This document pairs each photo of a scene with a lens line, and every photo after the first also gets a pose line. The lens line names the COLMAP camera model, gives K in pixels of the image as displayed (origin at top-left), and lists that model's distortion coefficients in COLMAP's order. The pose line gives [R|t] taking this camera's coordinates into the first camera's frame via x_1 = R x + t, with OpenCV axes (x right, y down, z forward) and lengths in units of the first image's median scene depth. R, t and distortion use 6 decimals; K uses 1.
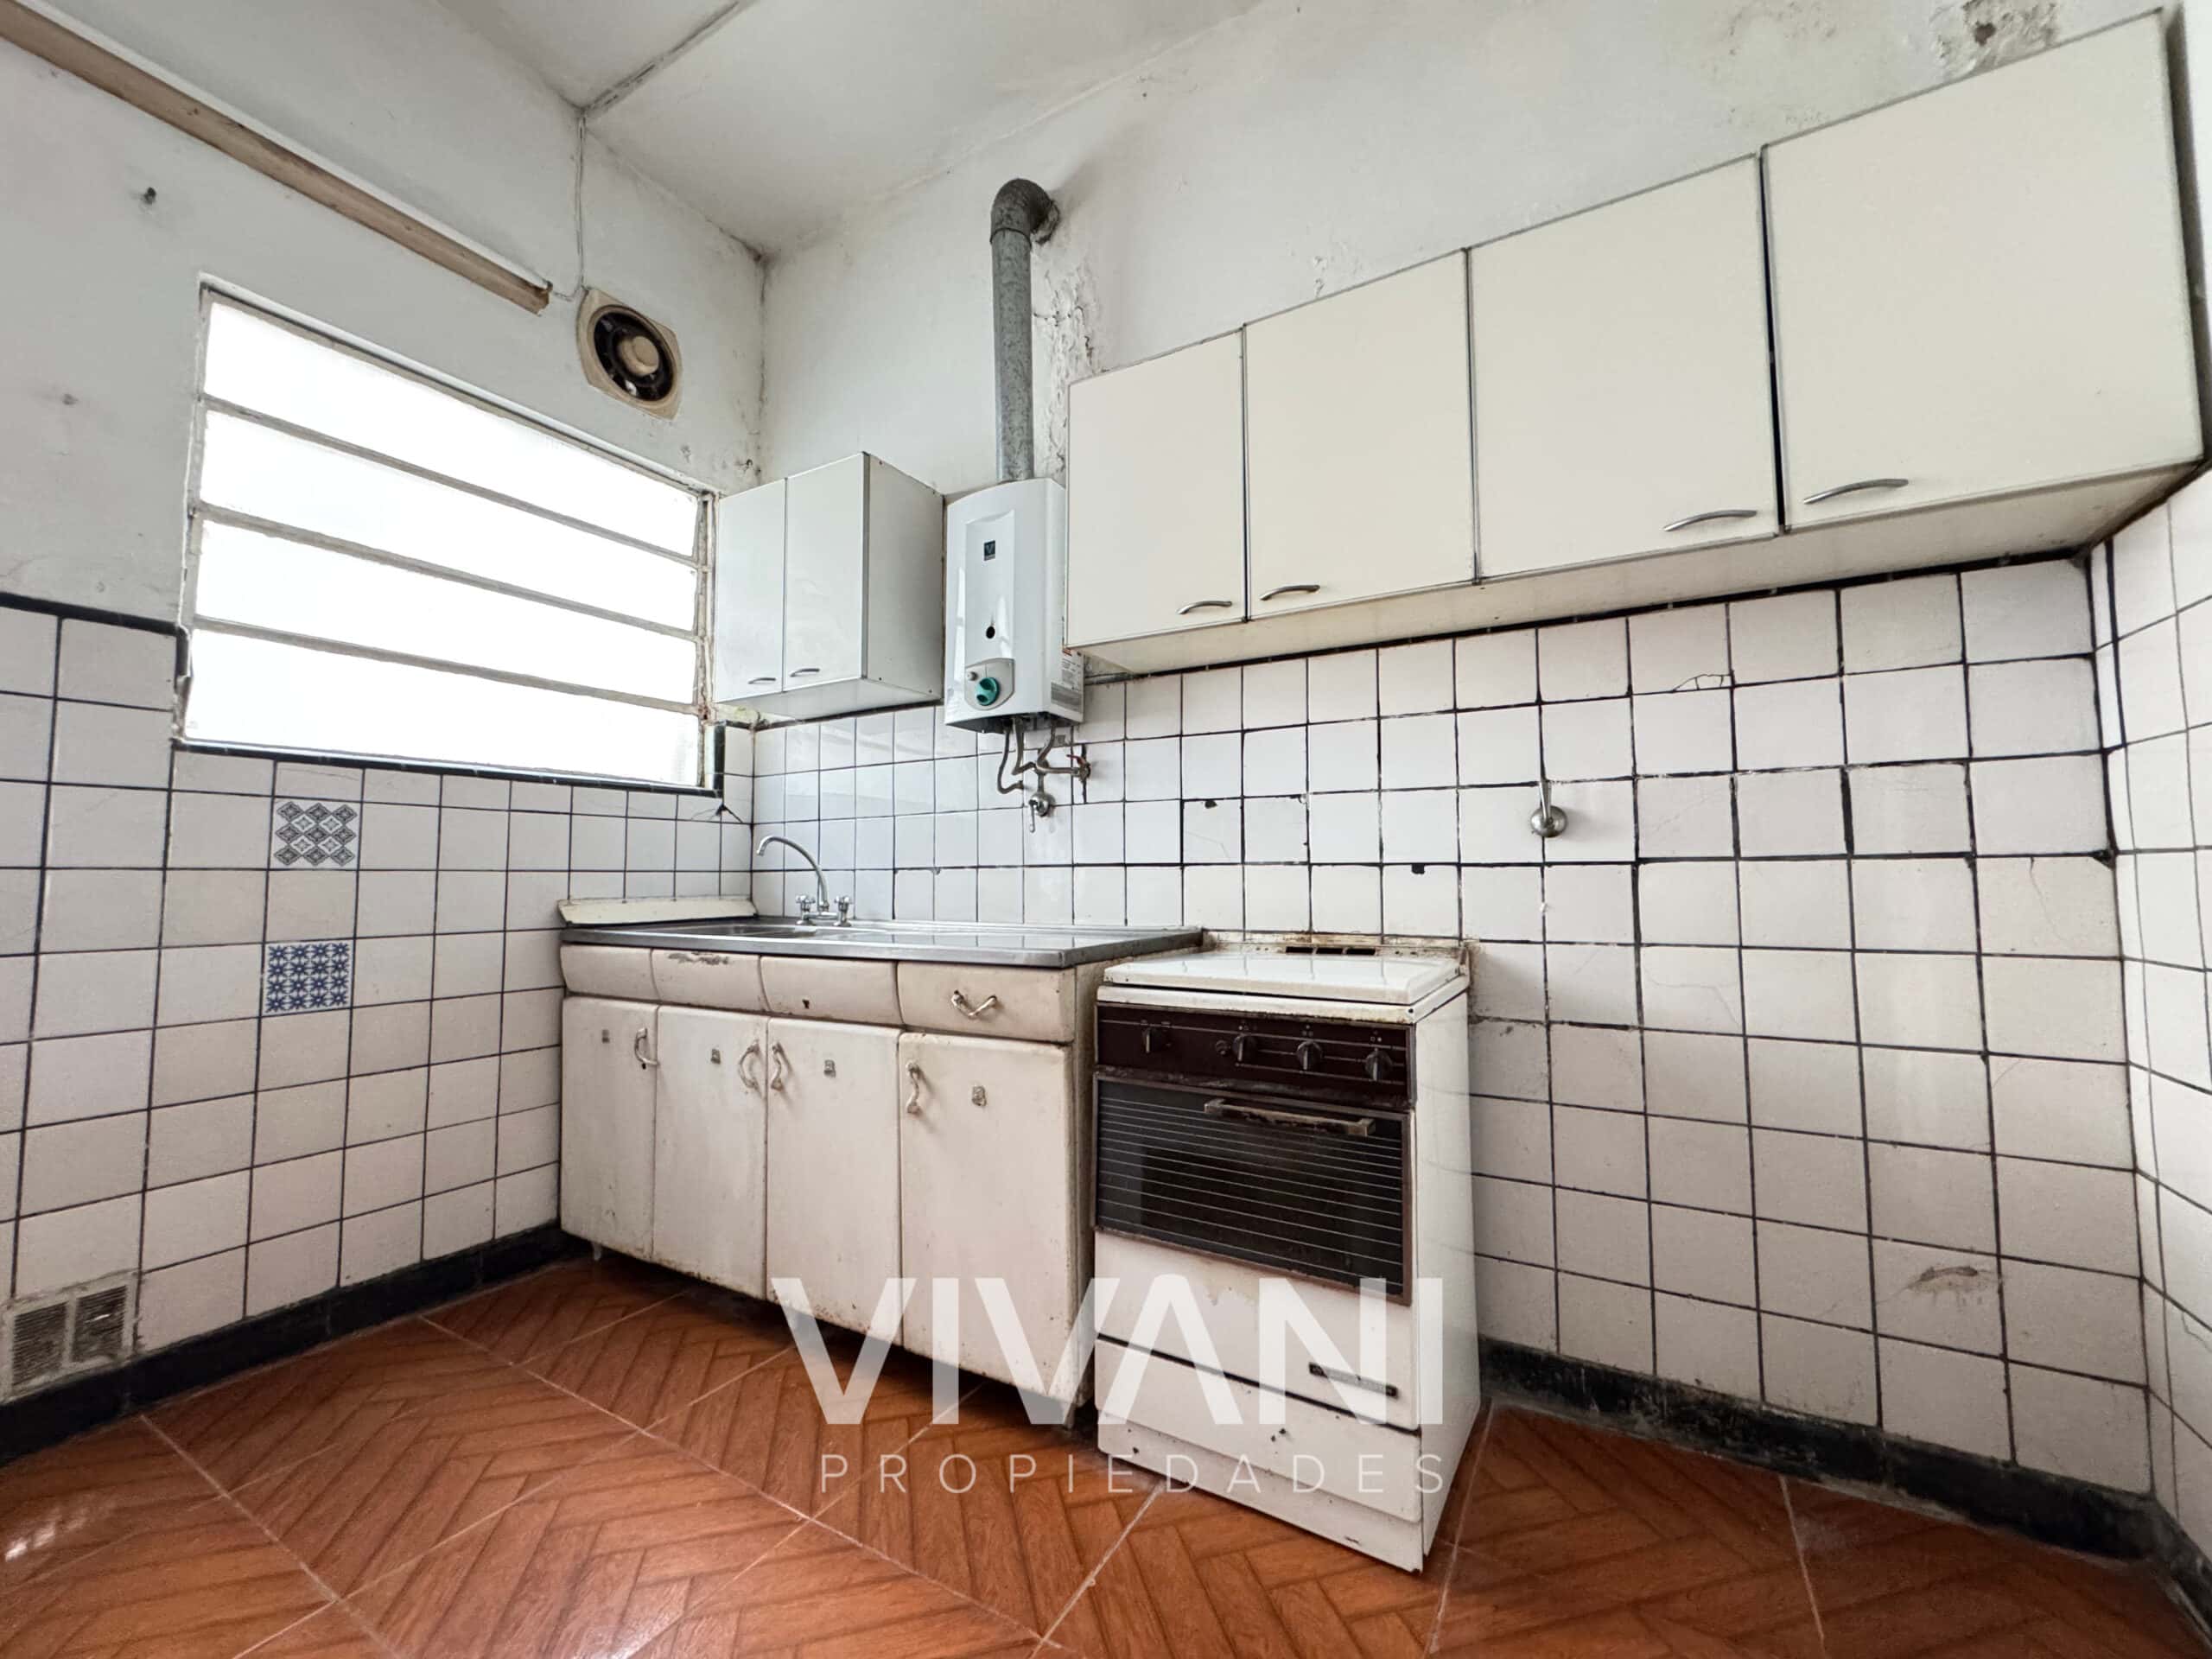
lens RADIAL K [[880.0, 0, 1106.2], [0, 880.0, 827.4], [0, 0, 1]] dist [-0.003473, 0.000403]
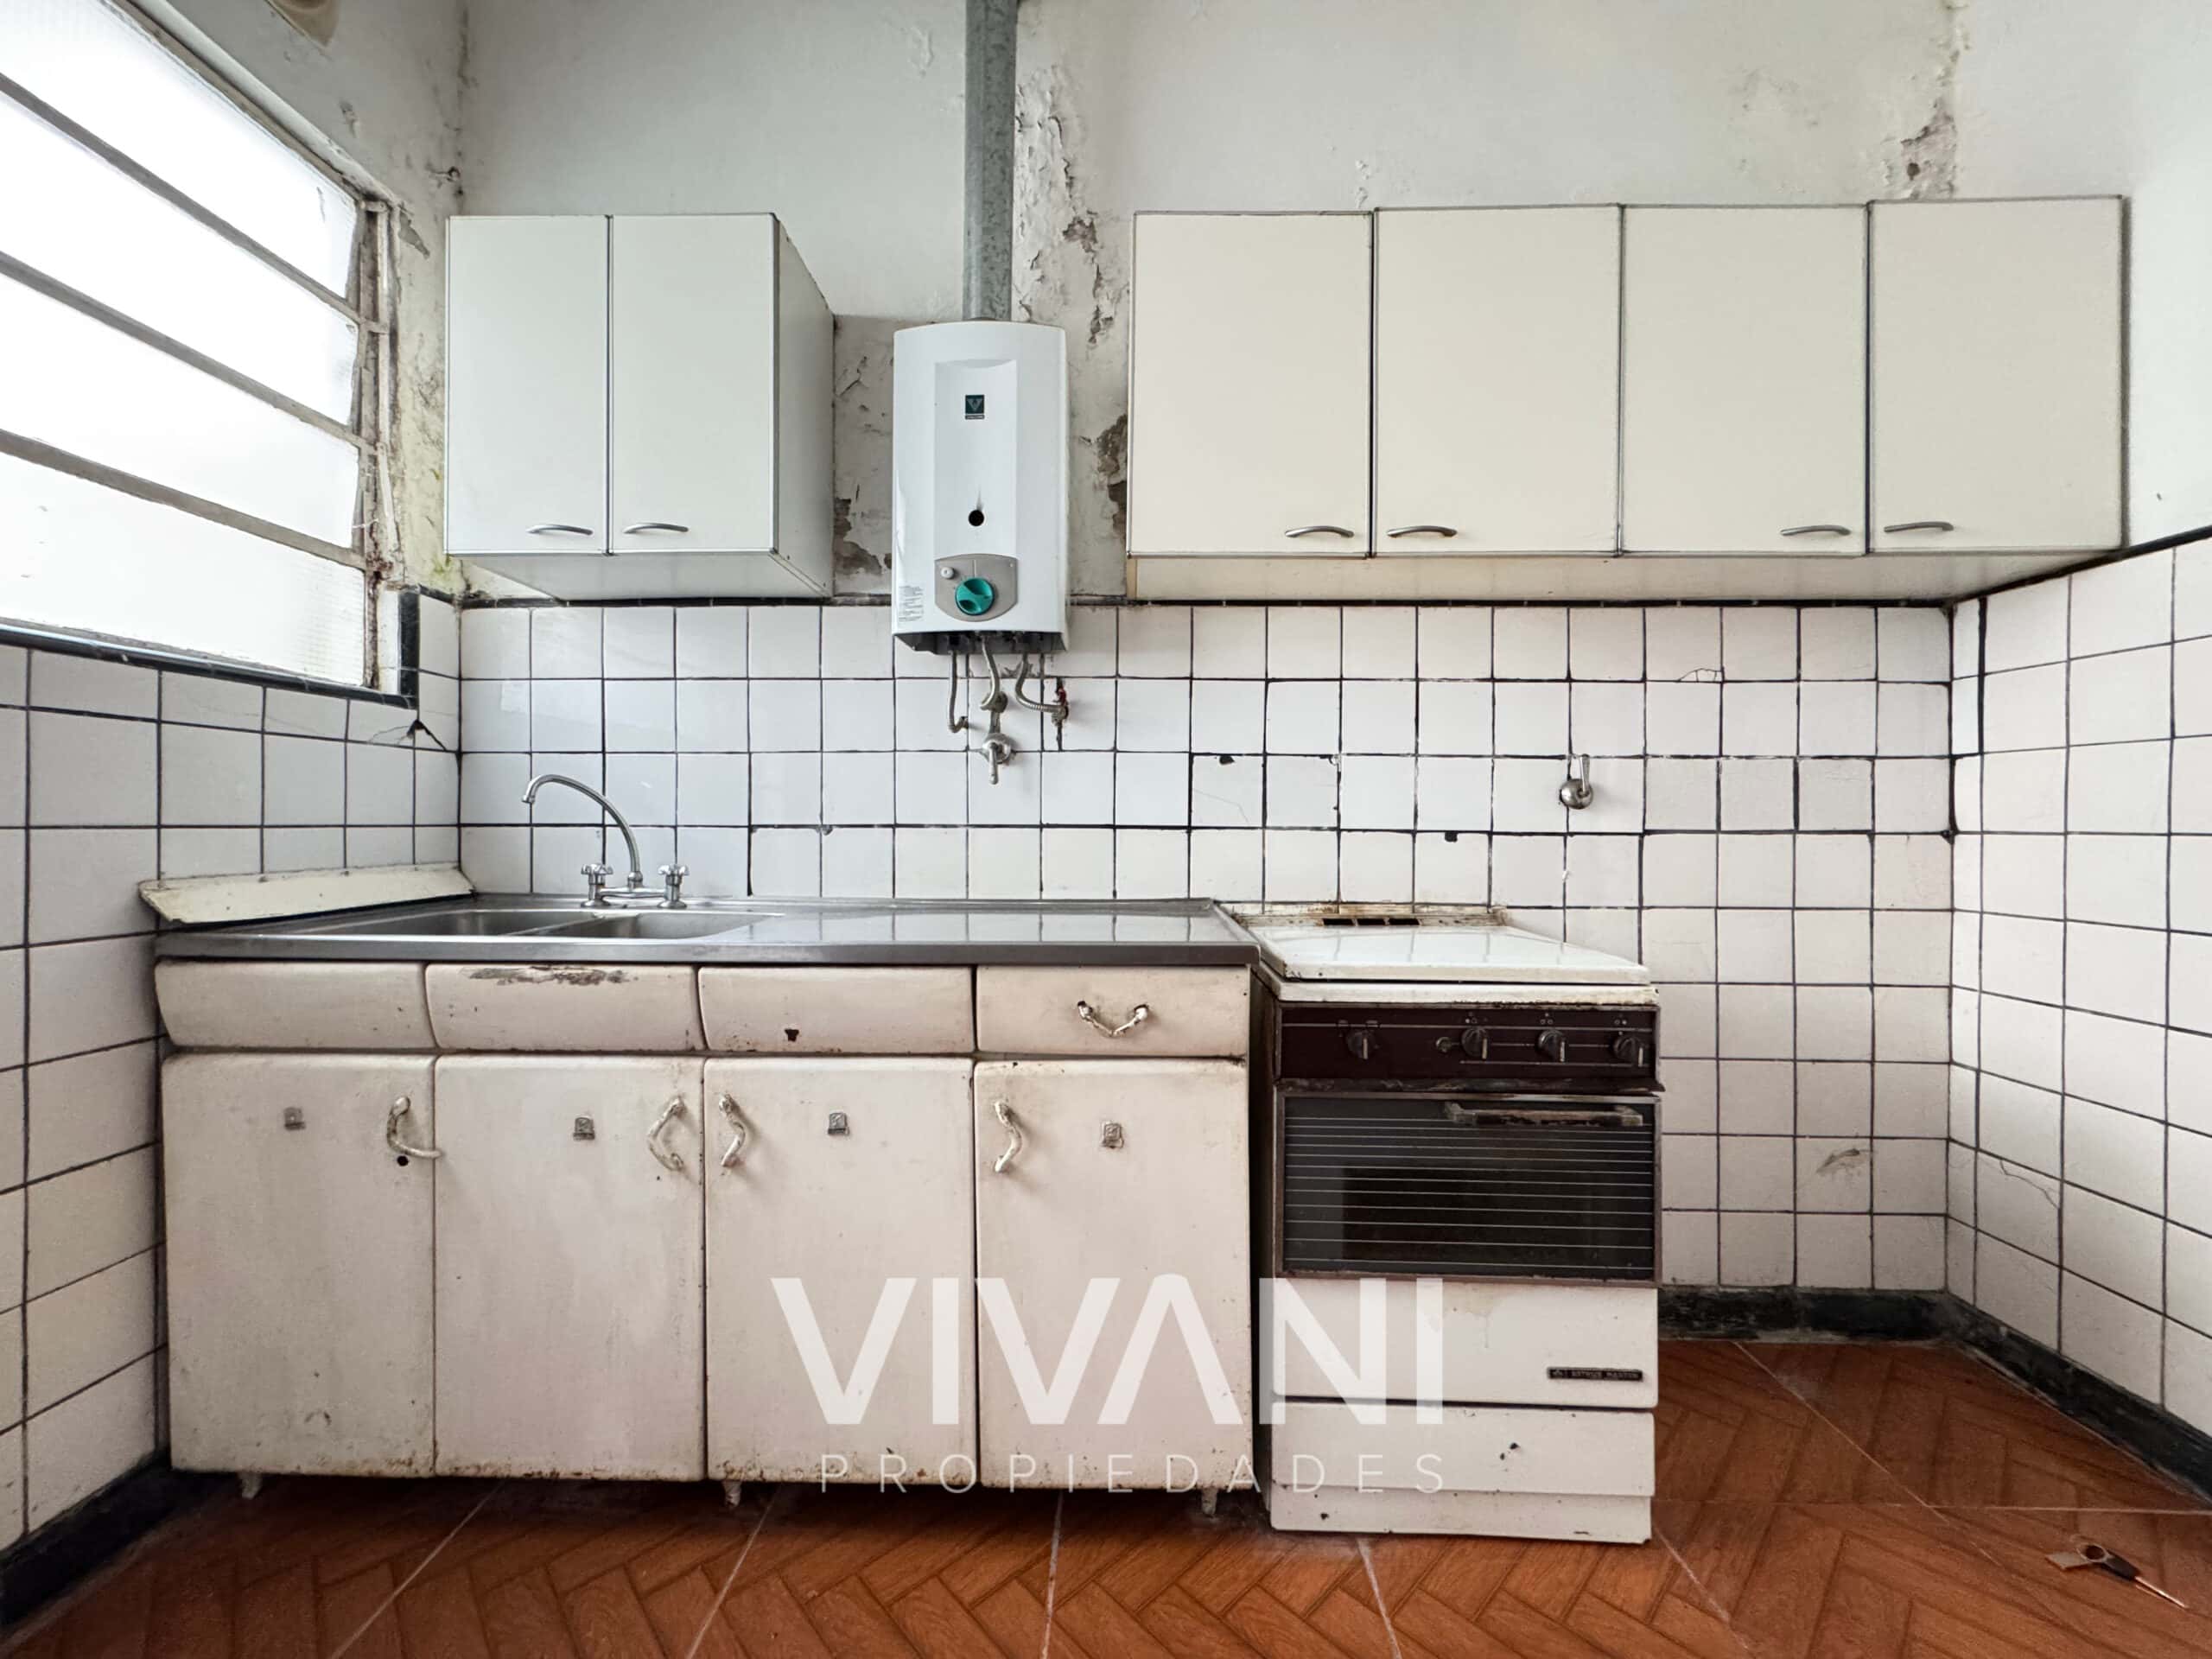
lens RADIAL K [[880.0, 0, 1103.9], [0, 880.0, 827.9], [0, 0, 1]] dist [-0.003473, 0.000403]
pose [[0.876904, 0.007807, 0.480602, -0.485115], [-0.037399, 0.997945, 0.052026, 0.000311], [-0.479209, -0.063596, 0.875394, 0.332011]]
